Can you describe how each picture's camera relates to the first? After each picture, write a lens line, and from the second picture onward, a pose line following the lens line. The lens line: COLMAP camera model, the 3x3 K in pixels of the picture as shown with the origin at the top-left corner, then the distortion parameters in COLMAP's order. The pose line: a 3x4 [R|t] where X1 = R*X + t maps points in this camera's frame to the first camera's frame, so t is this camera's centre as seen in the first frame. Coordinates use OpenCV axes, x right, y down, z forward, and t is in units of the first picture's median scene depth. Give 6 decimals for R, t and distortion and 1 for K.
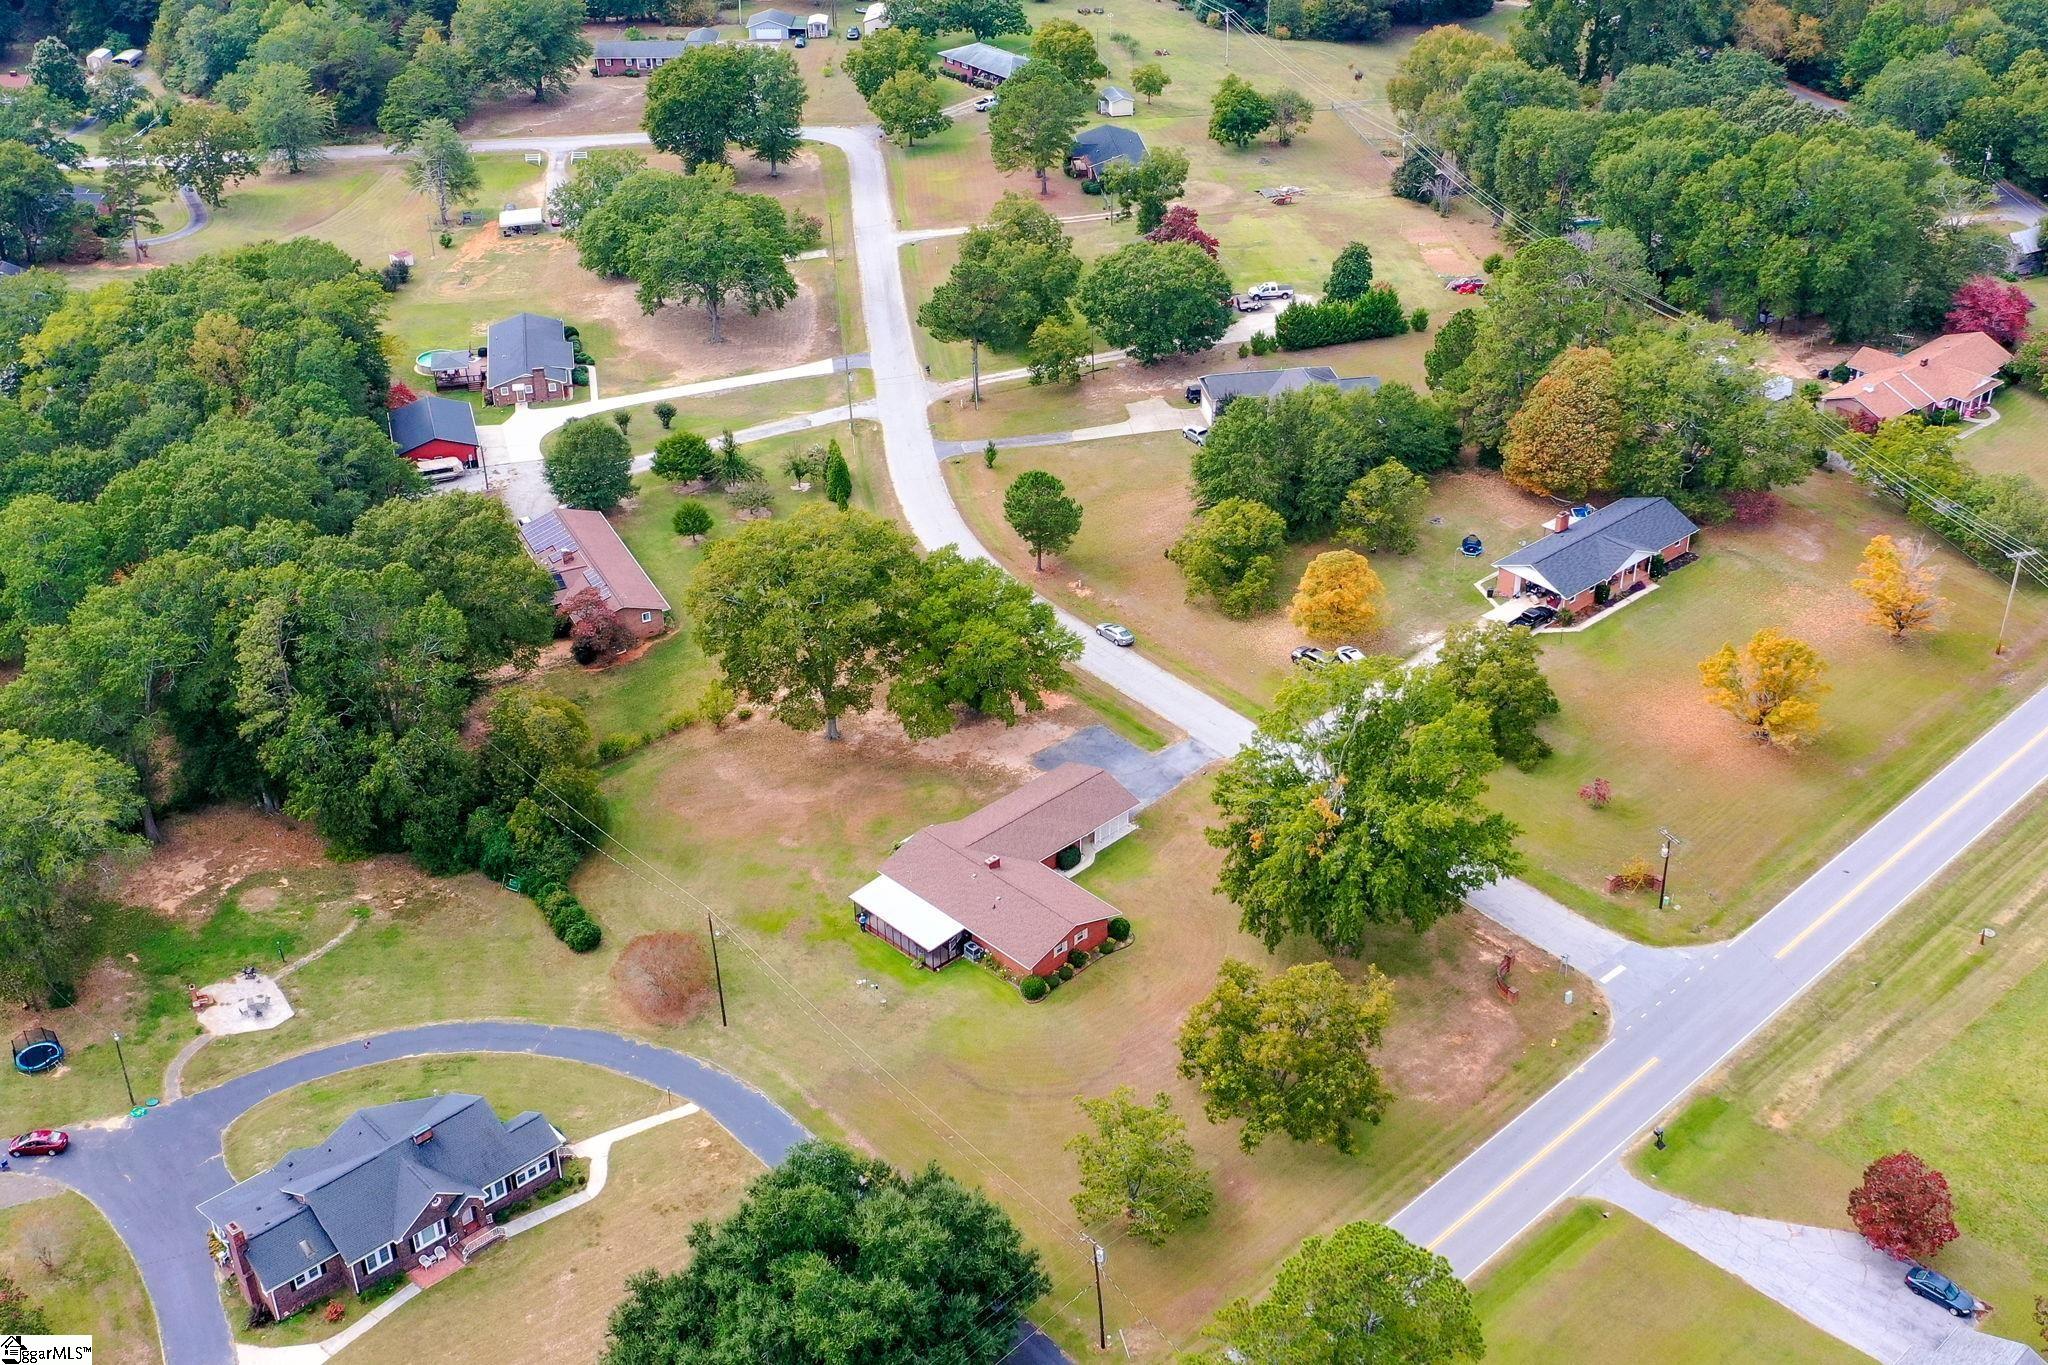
lens RADIAL K [[2261.2, 0, 1017.4], [0, 2261.2, 678.3], [0, 0, 1]] dist [-0.007321, 0.011548]
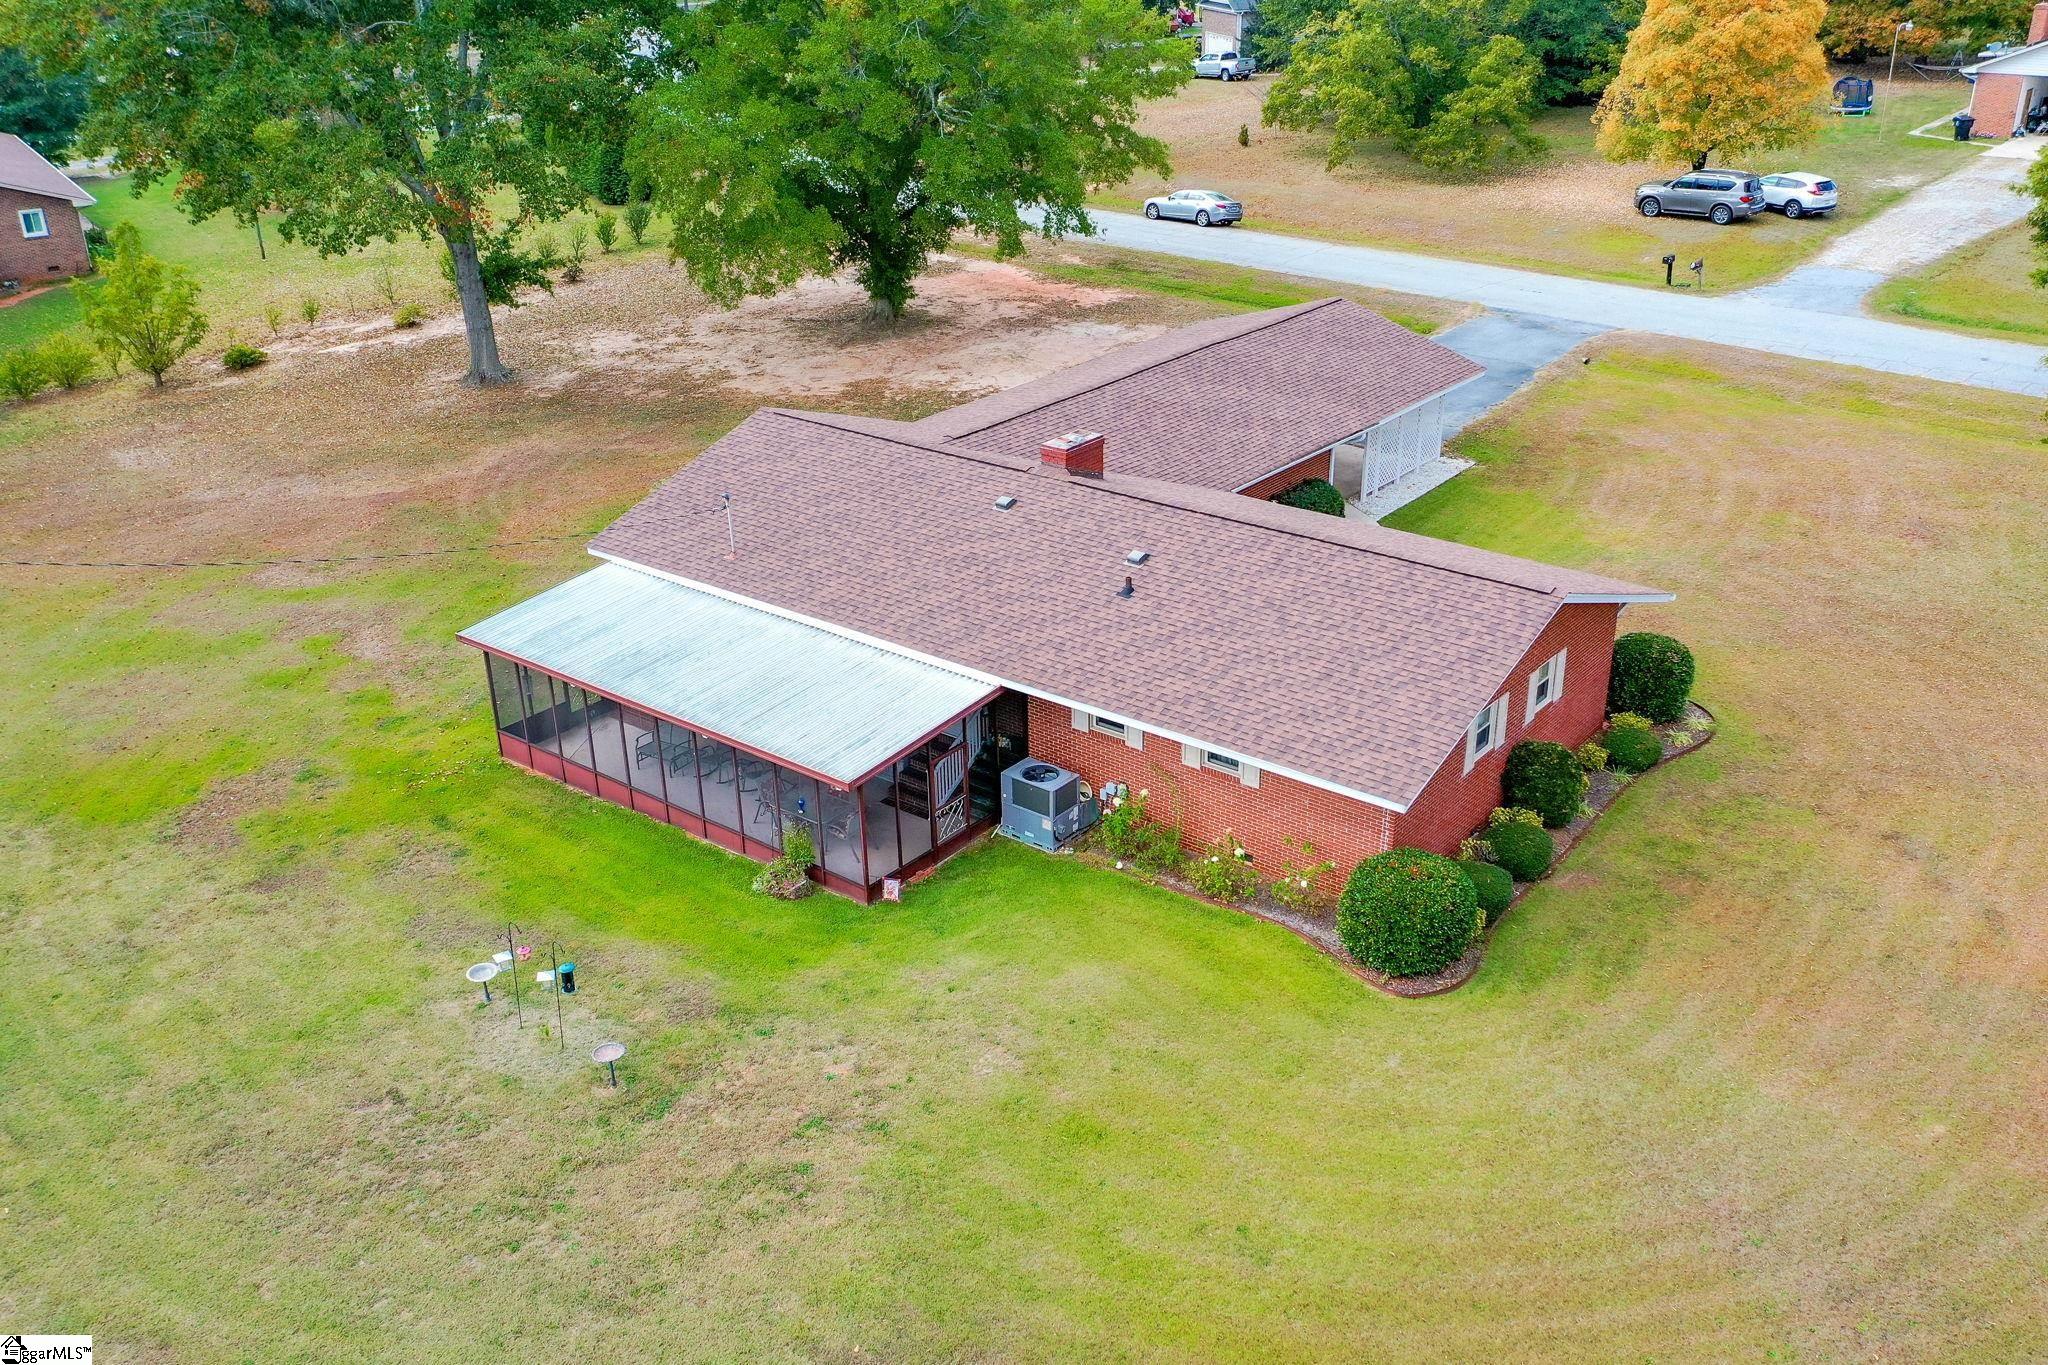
lens RADIAL K [[1757.2, 0, 1027.6], [0, 1757.2, 745.4], [0, 0, 1]] dist [-0.001272, 0.009081]
pose [[0.990733, -0.063905, 0.119851, -0.033230], [0.074670, 0.993355, -0.087582, 0.106326], [-0.113457, 0.095720, 0.988921, 0.684732]]
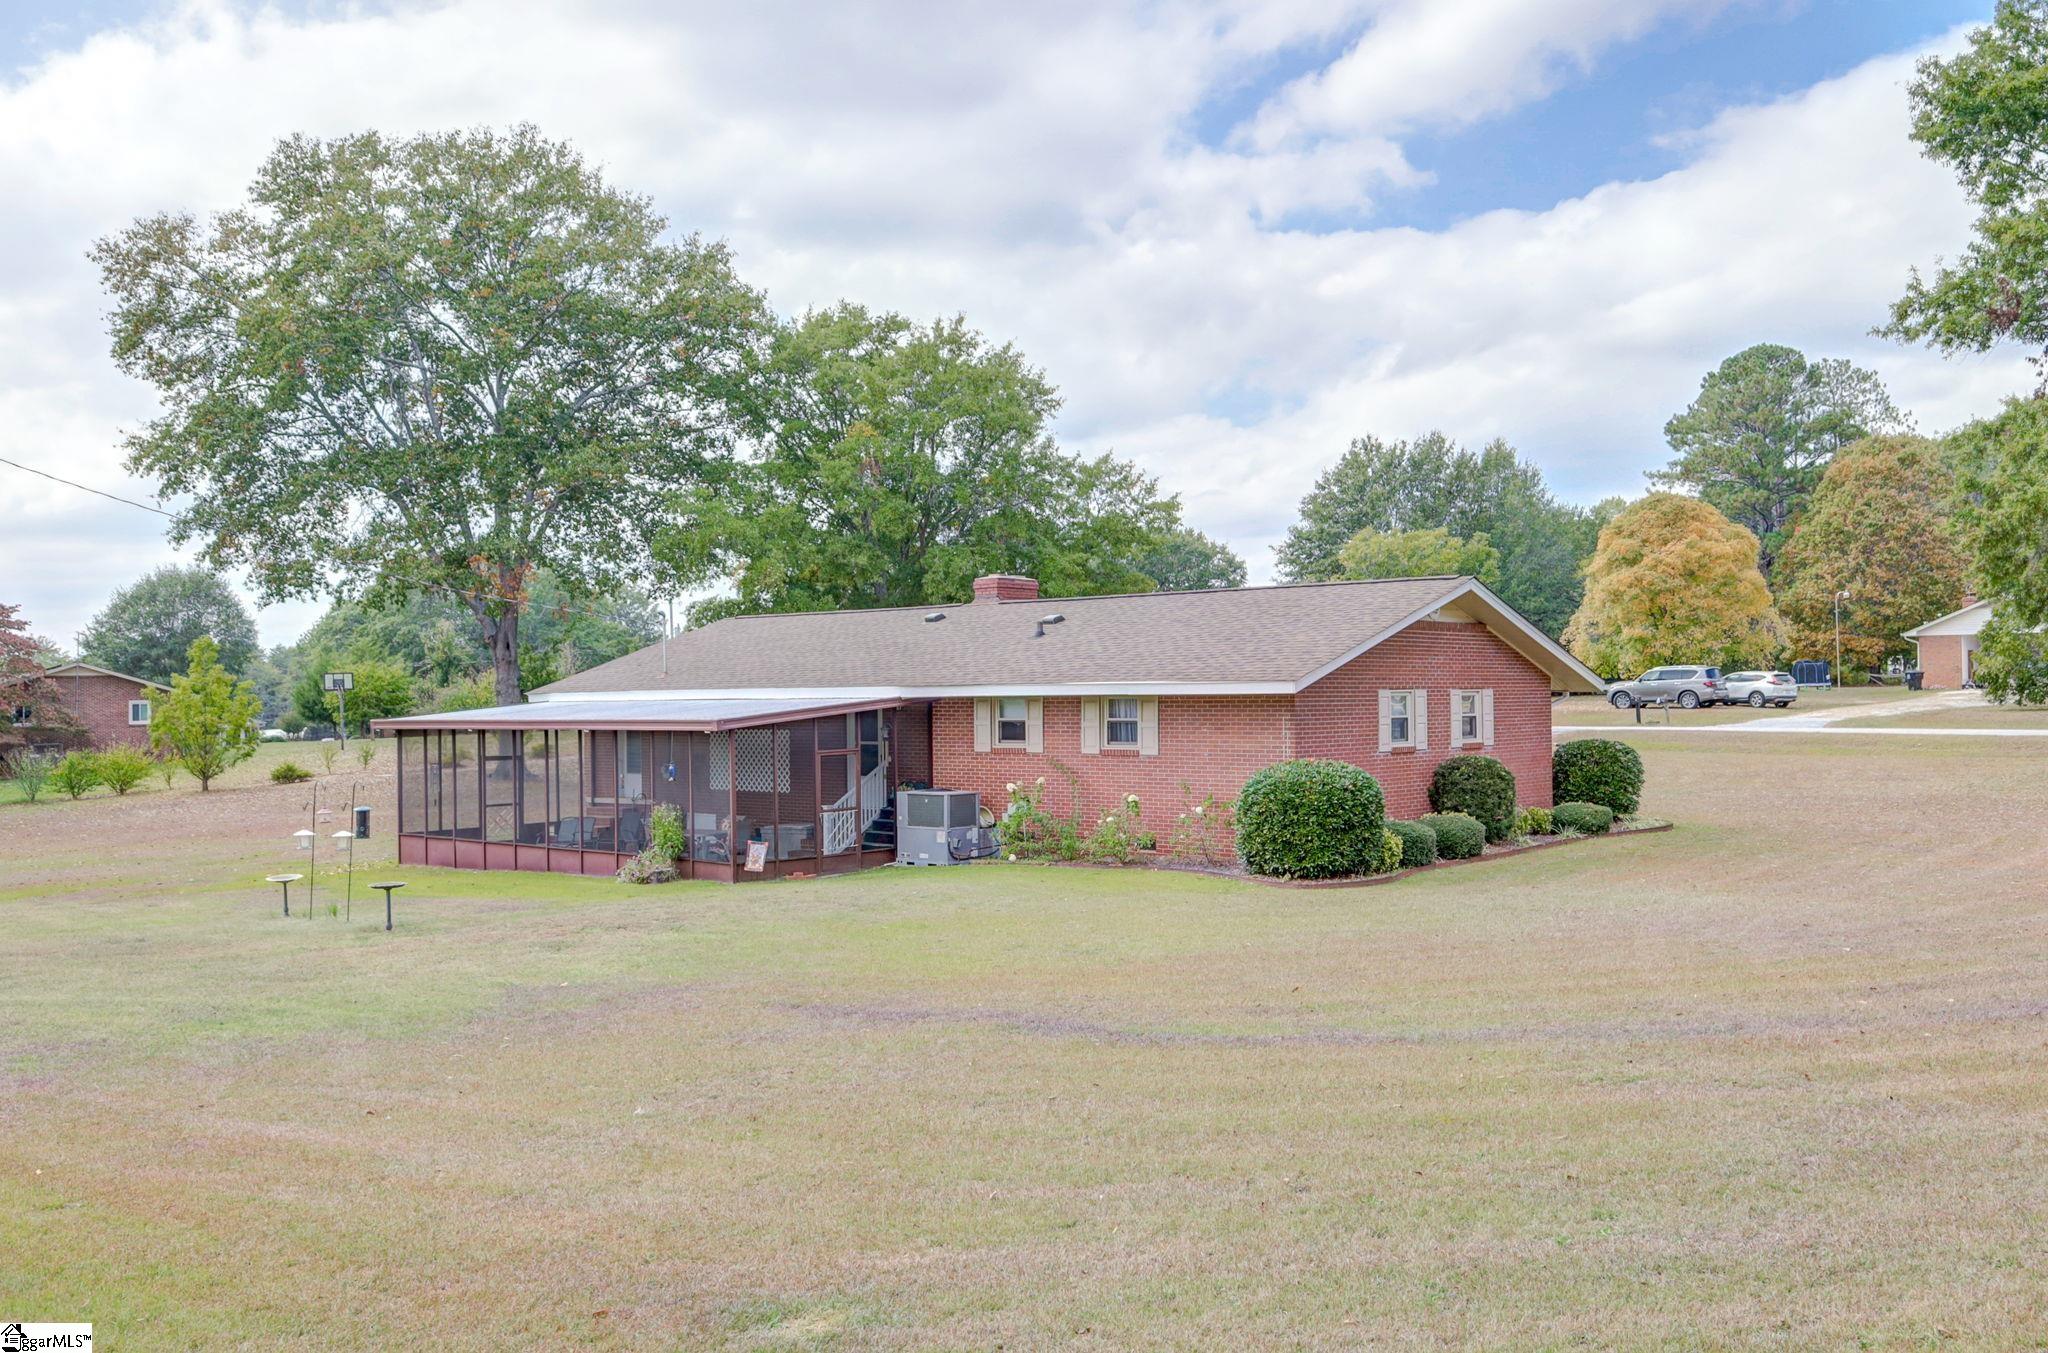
lens RADIAL K [[1664.9, 0, 1034.4], [0, 1664.9, 737.3], [0, 0, 1]] dist [-0.001862, 0.004401]
pose [[0.996068, 0.009230, 0.088105, -0.020101], [0.036791, 0.861625, -0.506210, 0.155140], [-0.080586, 0.507461, 0.857898, 0.711307]]
